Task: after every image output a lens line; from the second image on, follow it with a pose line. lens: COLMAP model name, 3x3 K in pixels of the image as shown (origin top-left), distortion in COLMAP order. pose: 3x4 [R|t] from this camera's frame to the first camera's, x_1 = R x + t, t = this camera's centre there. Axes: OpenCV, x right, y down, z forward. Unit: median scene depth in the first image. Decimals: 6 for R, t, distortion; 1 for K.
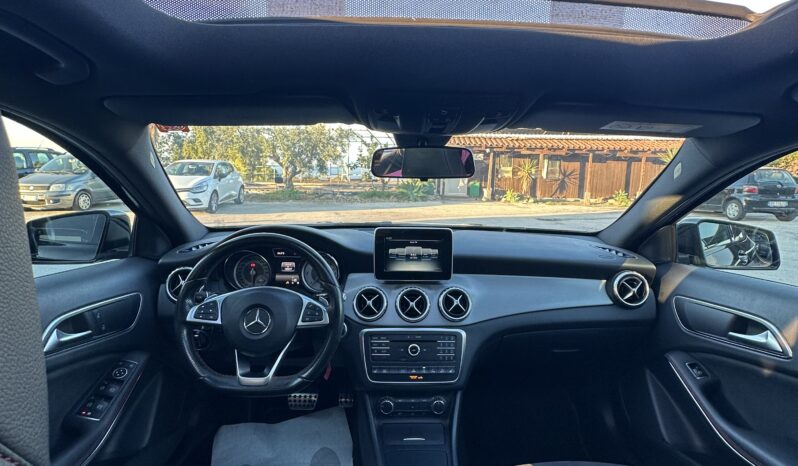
lens RADIAL K [[428.7, 0, 399.4], [0, 428.7, 231.0], [0, 0, 1]] dist [0.004108, 0.000753]
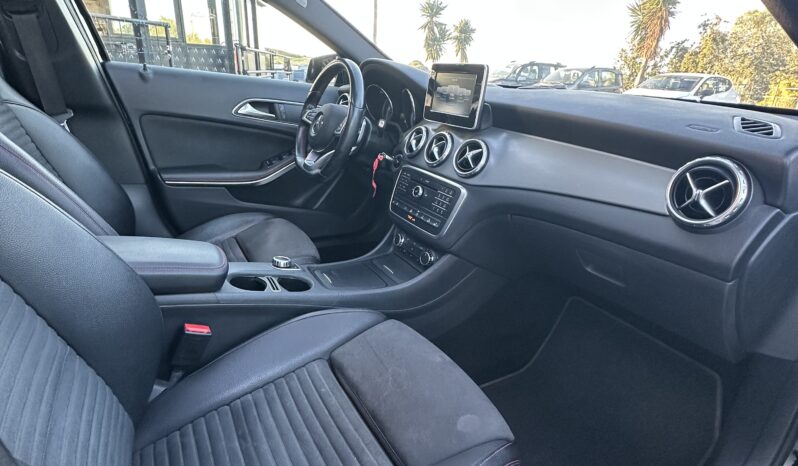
lens RADIAL K [[428.7, 0, 395.4], [0, 428.7, 227.4], [0, 0, 1]] dist [0.004108, 0.000753]
pose [[0.466815, 0.307301, -0.829247, 0.774550], [-0.170829, 0.951359, 0.256387, 0.105649], [0.867699, 0.021974, 0.496604, 0.439552]]
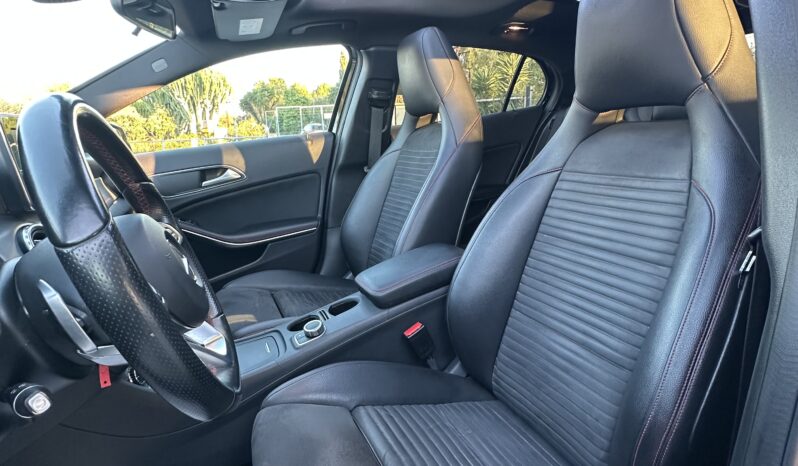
lens RADIAL K [[428.7, 0, 397.4], [0, 428.7, 231.7], [0, 0, 1]] dist [0.004108, 0.000753]
pose [[-0.369407, -0.222080, 0.902341, -0.710106], [0.172537, 0.937748, 0.301429, 0.049176], [-0.913110, 0.267037, -0.308094, 0.718248]]
